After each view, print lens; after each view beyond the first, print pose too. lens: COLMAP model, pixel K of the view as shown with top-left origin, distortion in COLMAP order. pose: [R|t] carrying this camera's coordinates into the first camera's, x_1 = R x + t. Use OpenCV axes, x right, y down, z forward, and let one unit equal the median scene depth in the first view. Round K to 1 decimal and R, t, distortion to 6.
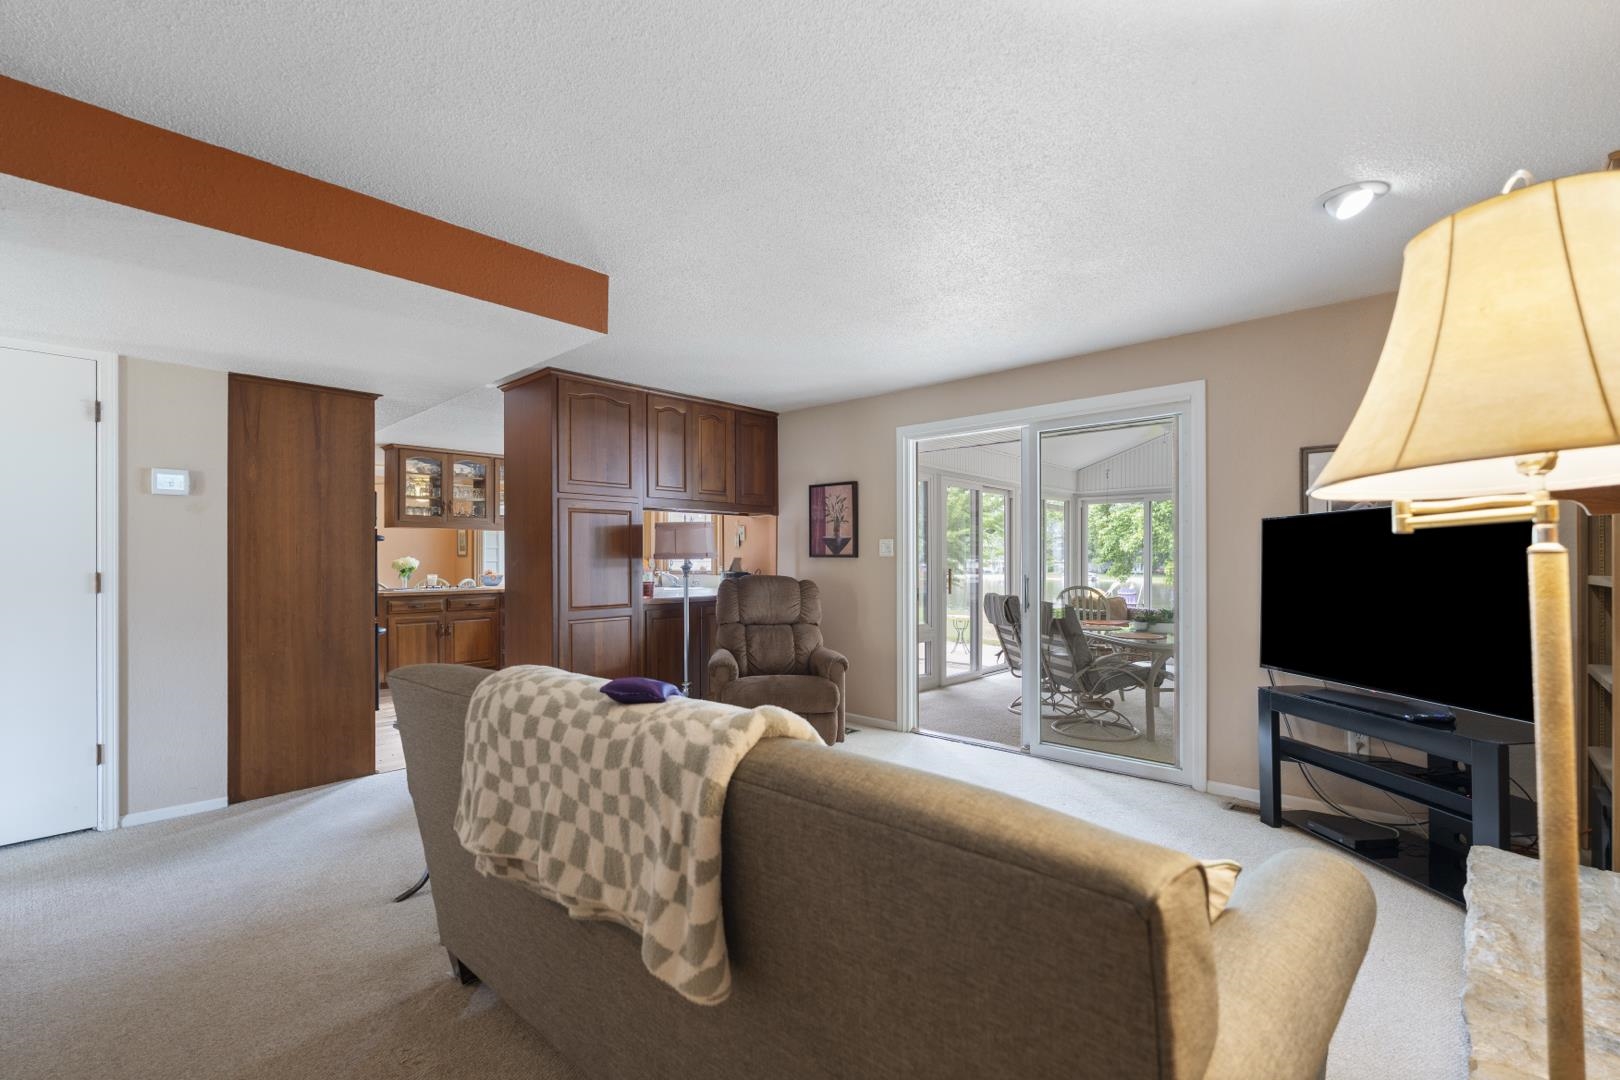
lens RADIAL K [[717.7, 0, 808.2], [0, 717.7, 555.5], [0, 0, 1]] dist [-0.004615, -0.000032]
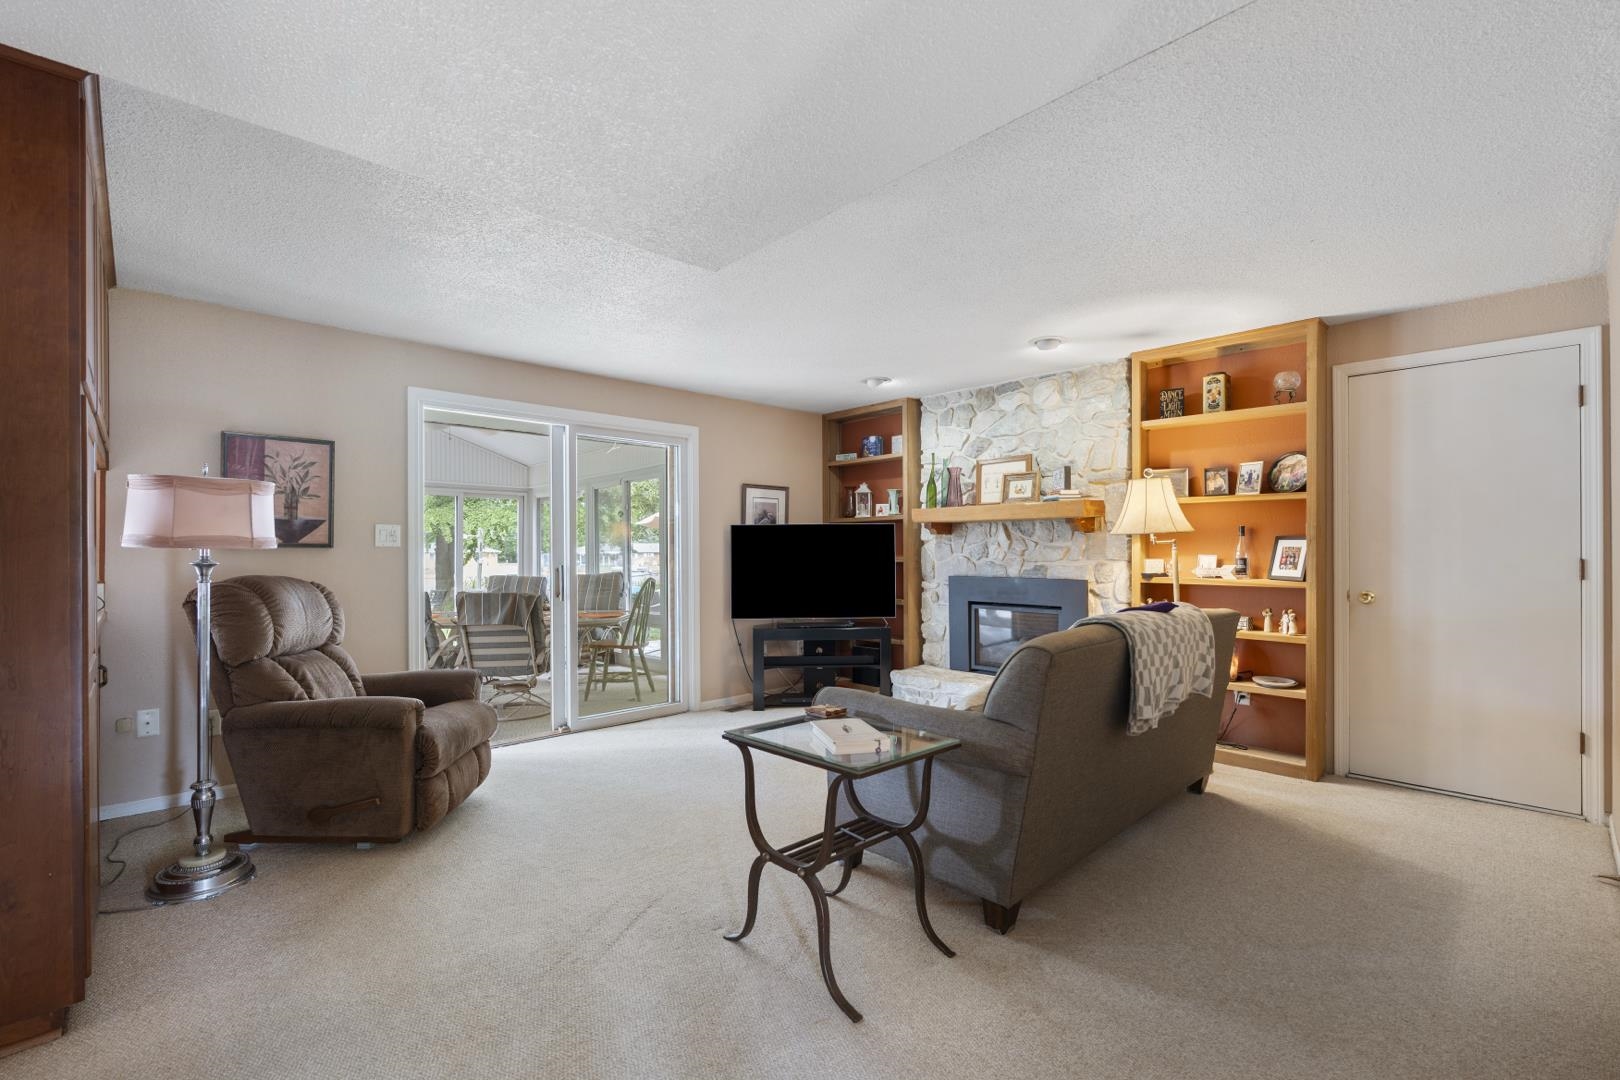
lens RADIAL K [[717.7, 0, 811.1], [0, 717.7, 541.8], [0, 0, 1]] dist [-0.004615, -0.000032]
pose [[0.058760, 0.014187, 0.998171, -0.599262], [-0.004652, 0.999892, -0.013938, 0.004534], [-0.998261, -0.003825, 0.058820, 0.466624]]
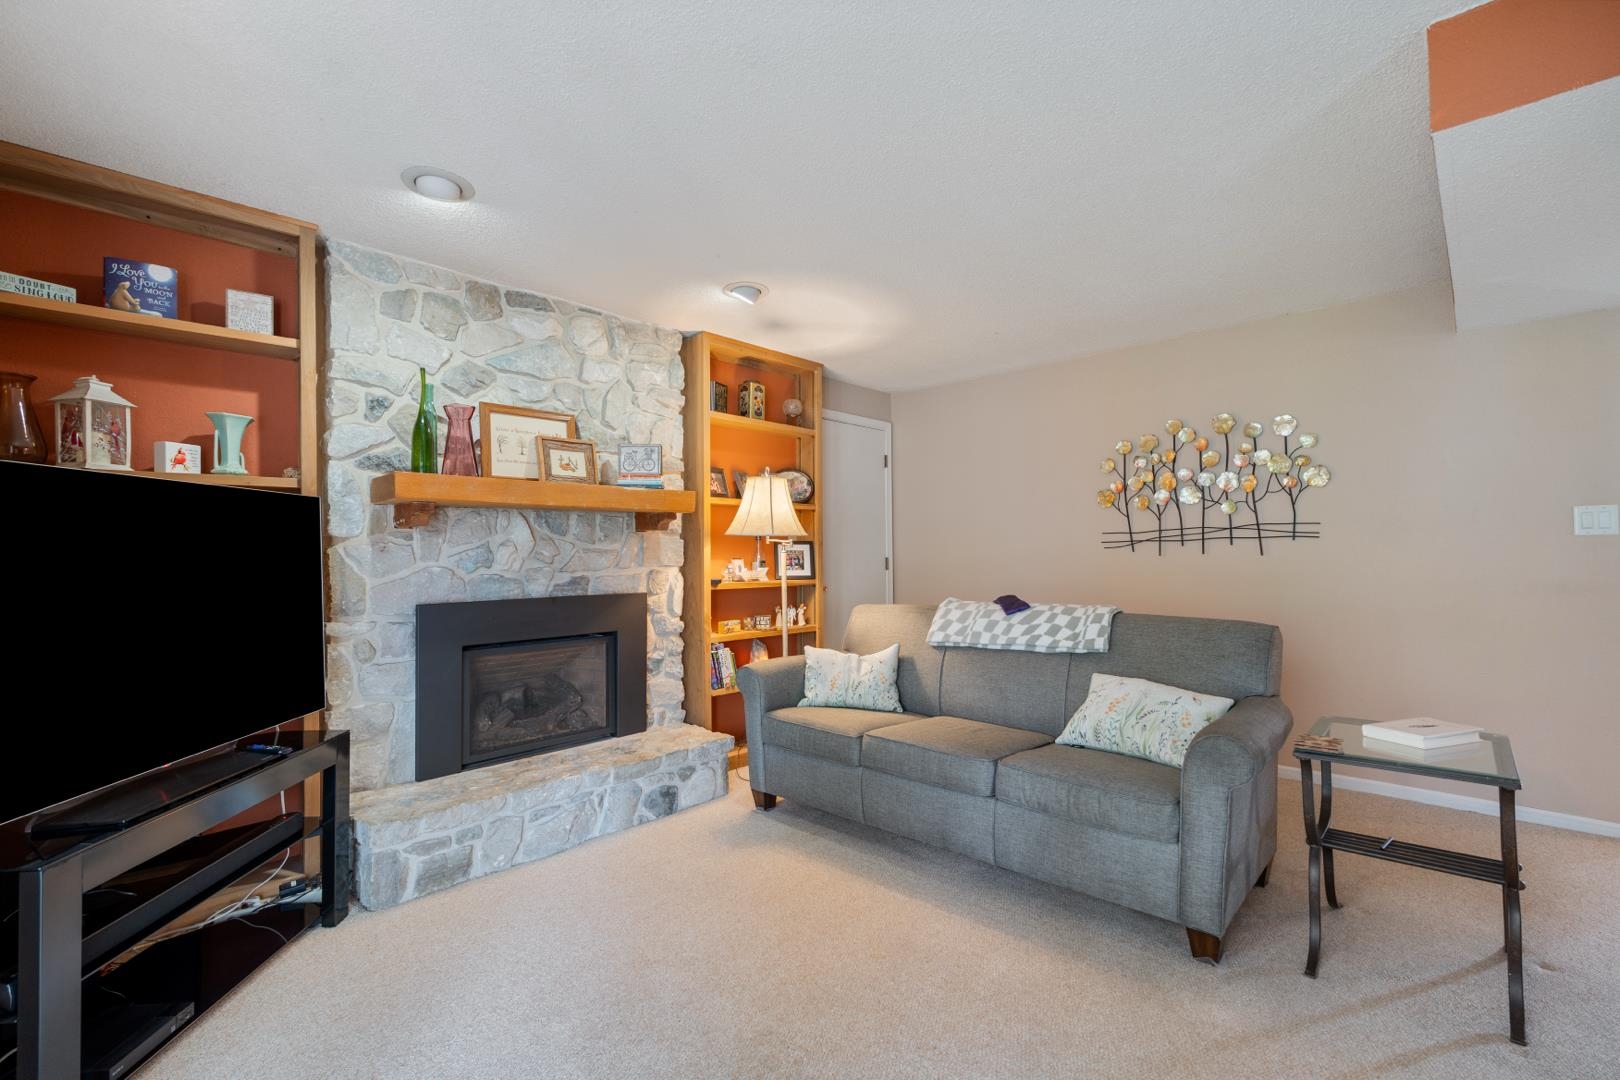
lens RADIAL K [[717.7, 0, 813.7], [0, 717.7, 540.1], [0, 0, 1]] dist [-0.004615, -0.000032]
pose [[-0.999876, 0.014920, 0.004964, 0.108943], [0.014776, 0.999504, -0.027810, 0.008769], [-0.005377, -0.027734, -0.999601, 0.859584]]
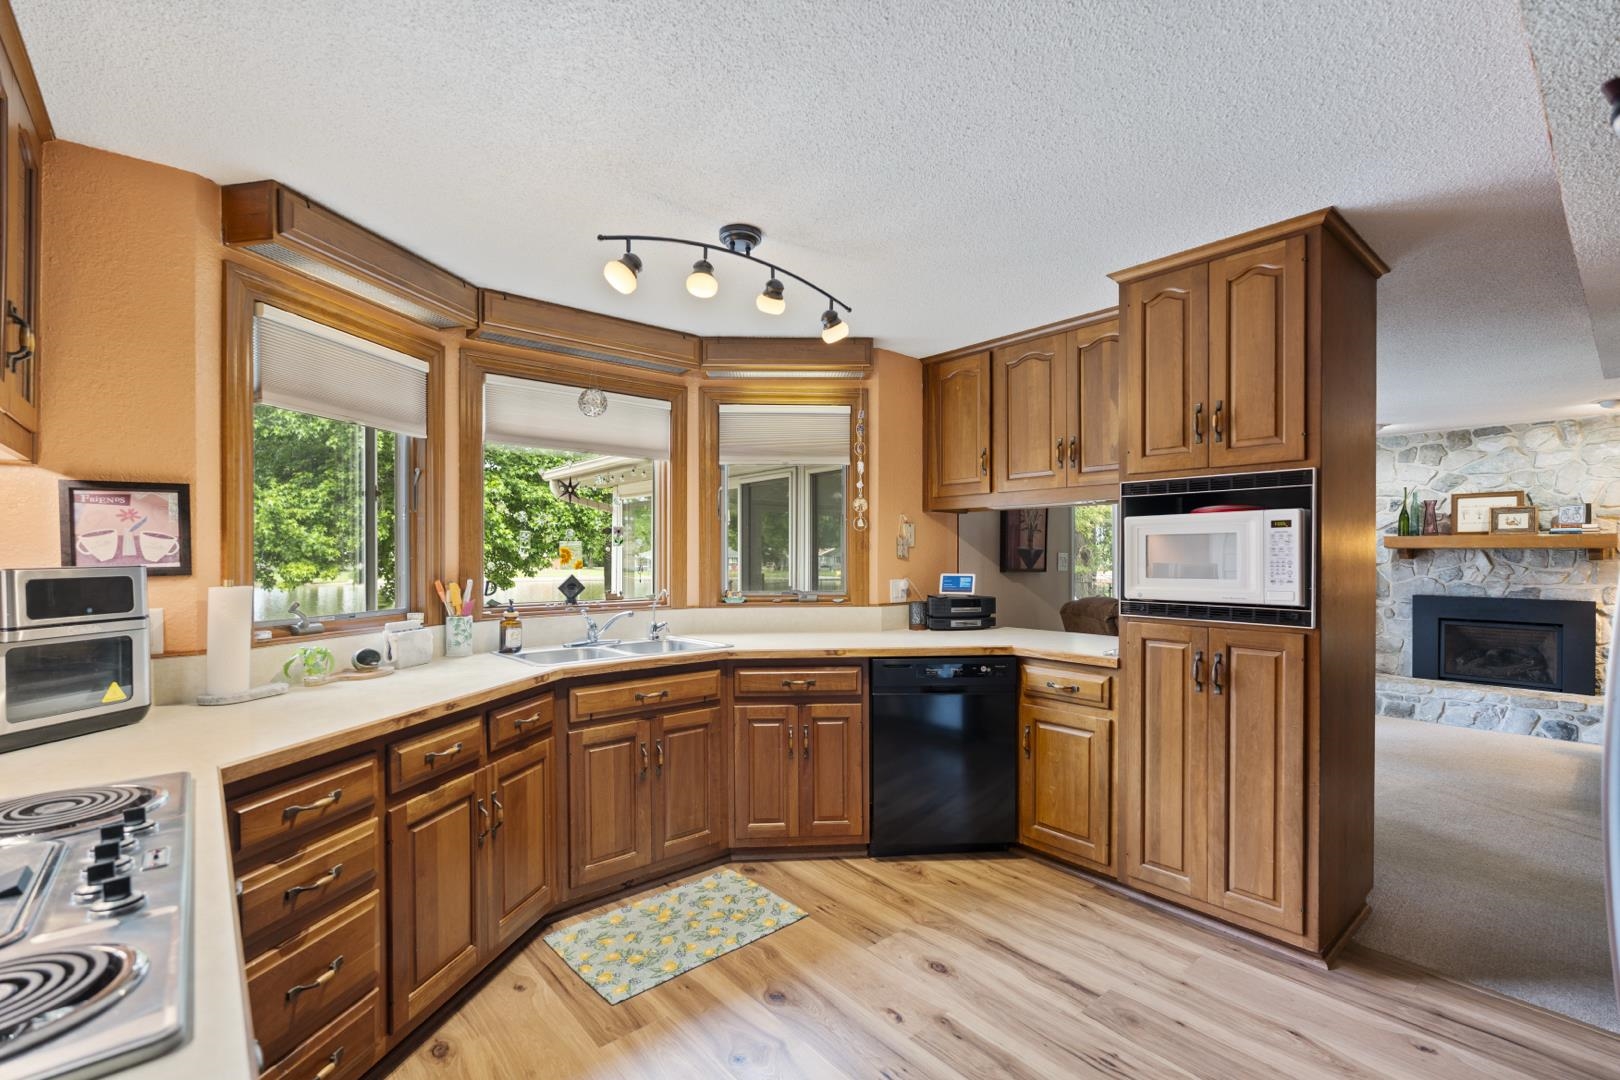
lens RADIAL K [[717.7, 0, 818.8], [0, 717.7, 555.4], [0, 0, 1]] dist [-0.004615, -0.000032]
pose [[0.106589, 0.002538, 0.994300, -0.818890], [-0.011439, 0.999934, -0.001326, -0.013365], [-0.994237, -0.011232, 0.106611, 1.146606]]
